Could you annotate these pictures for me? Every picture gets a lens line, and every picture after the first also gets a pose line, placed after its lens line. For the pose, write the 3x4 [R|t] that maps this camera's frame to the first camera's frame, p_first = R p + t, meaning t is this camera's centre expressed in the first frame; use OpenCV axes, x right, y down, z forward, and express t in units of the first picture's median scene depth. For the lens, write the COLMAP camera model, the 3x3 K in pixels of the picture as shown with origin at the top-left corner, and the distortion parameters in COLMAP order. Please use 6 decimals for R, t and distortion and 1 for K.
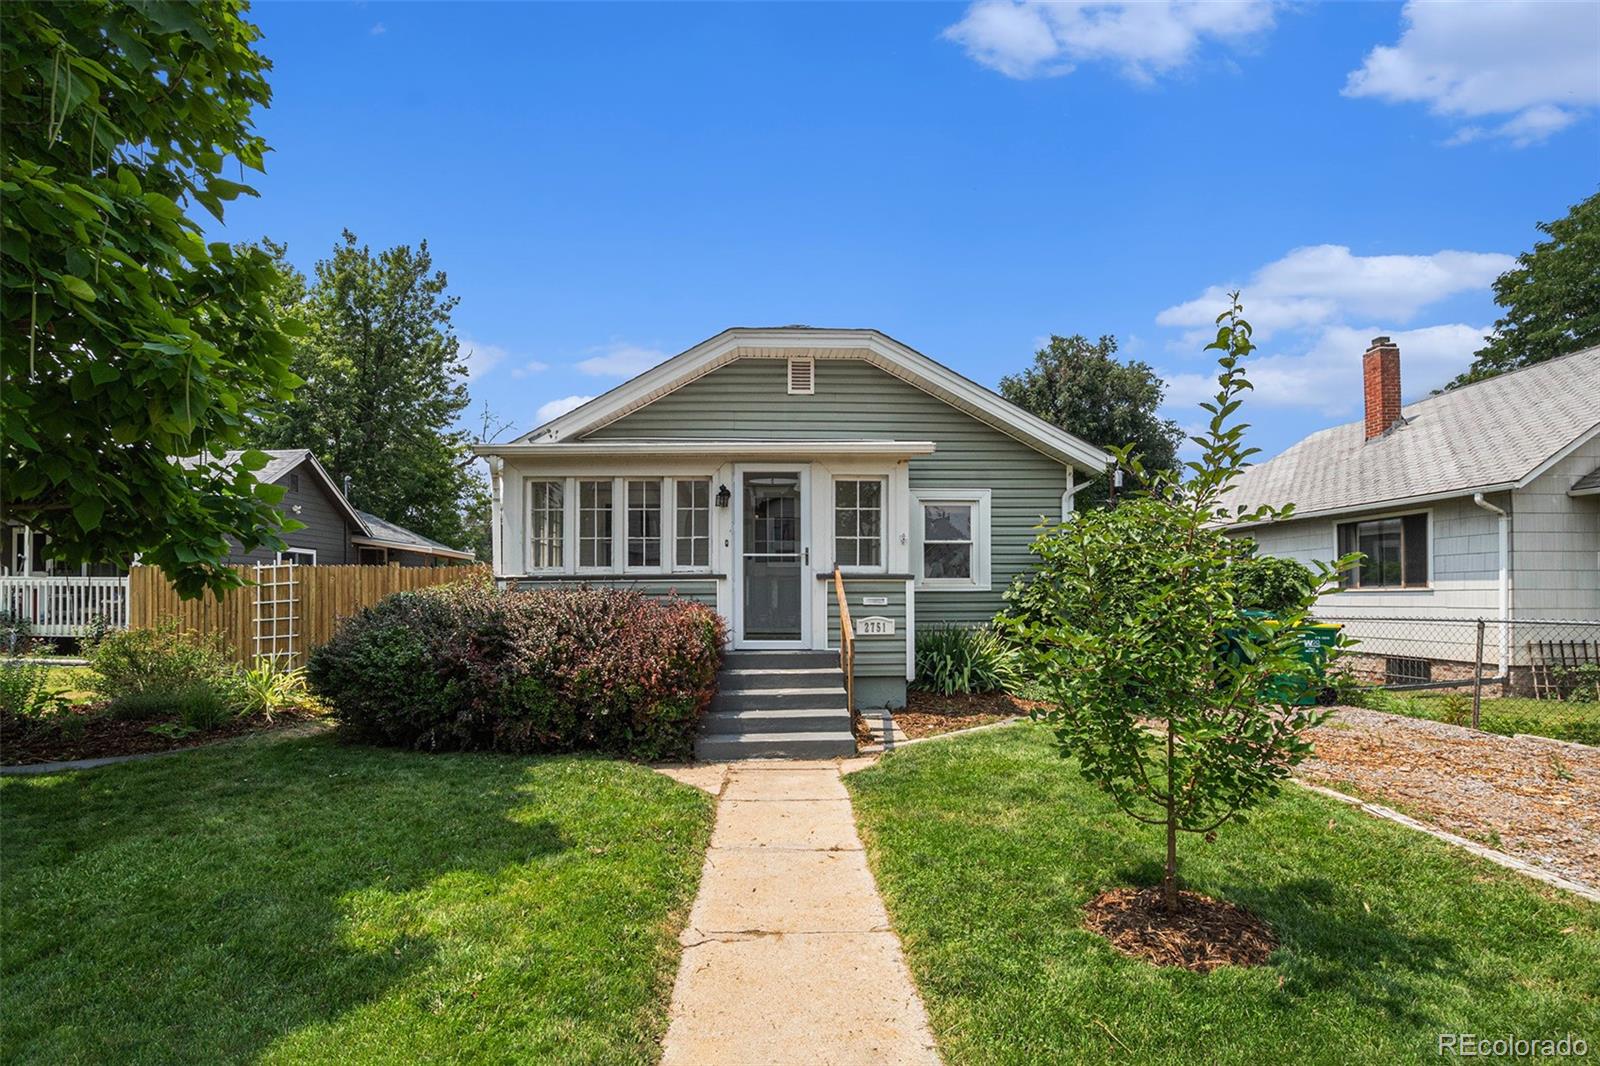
lens RADIAL K [[739.2, 0, 796.1], [0, 739.2, 590.6], [0, 0, 1]] dist [-0.037656, 0.010260]
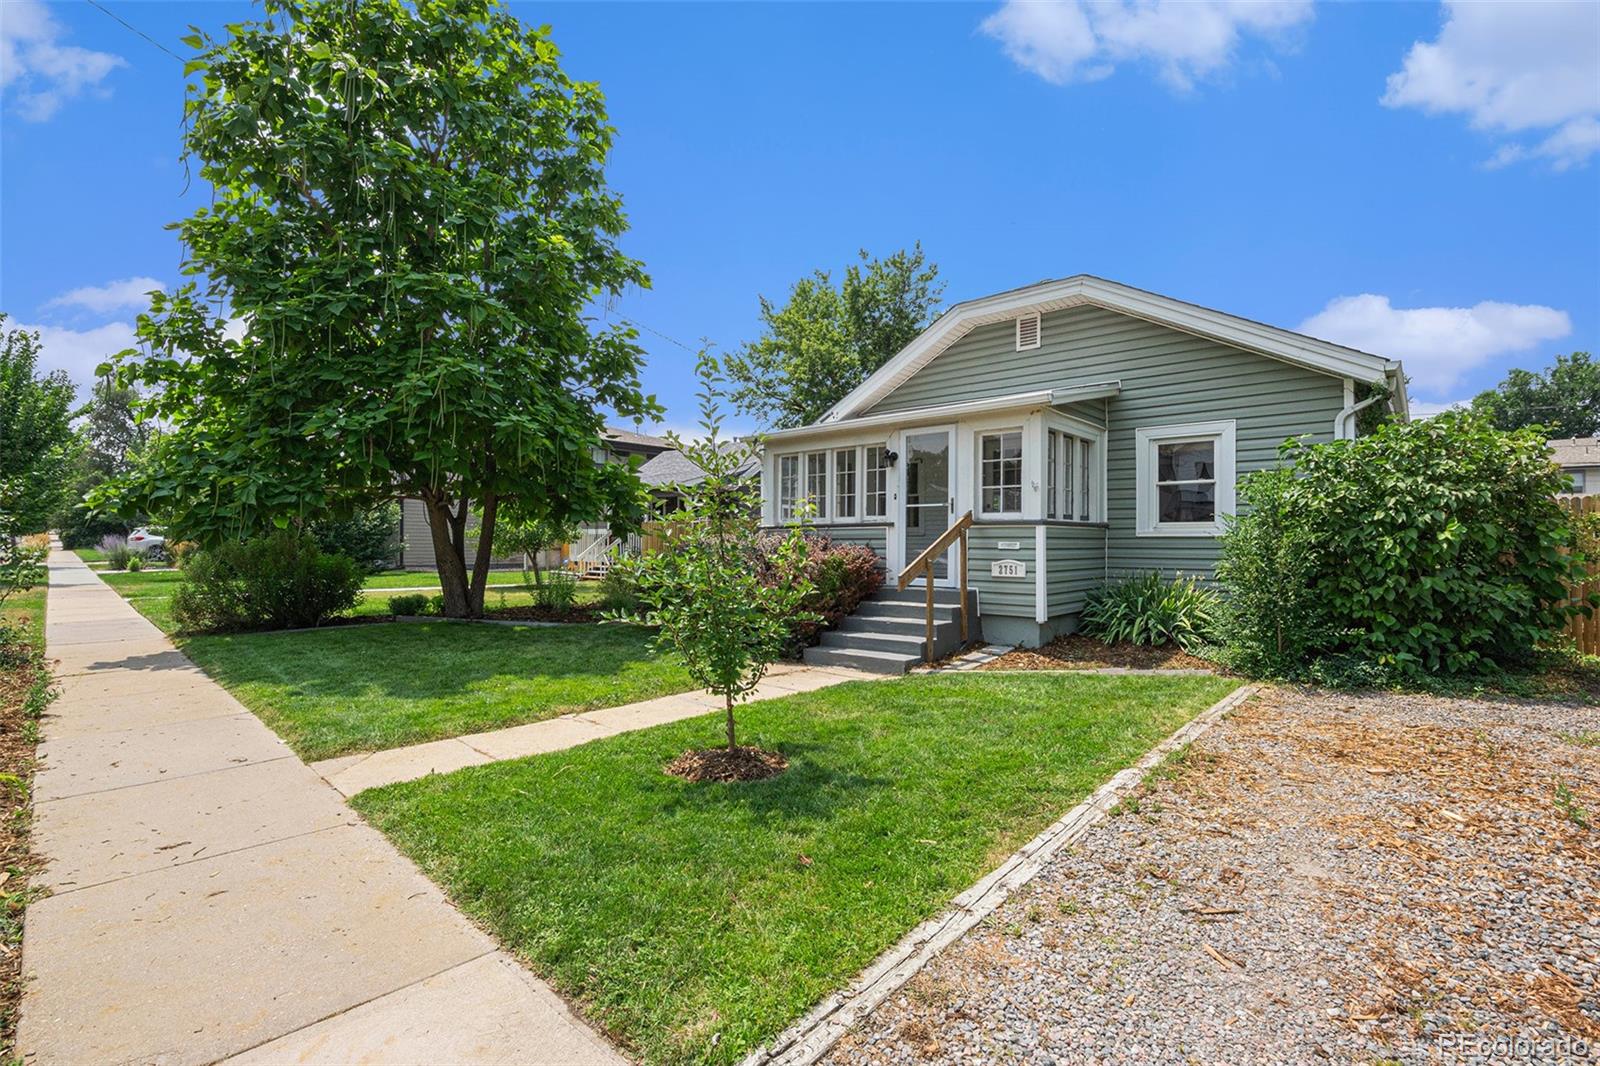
lens RADIAL K [[725.2, 0, 800.8], [0, 725.2, 558.0], [0, 0, 1]] dist [-0.038785, 0.008947]
pose [[0.720154, 0.020657, -0.693507, 0.557027], [0.001473, 0.999509, 0.031301, -0.001015], [0.693813, -0.023563, 0.719770, 0.028280]]
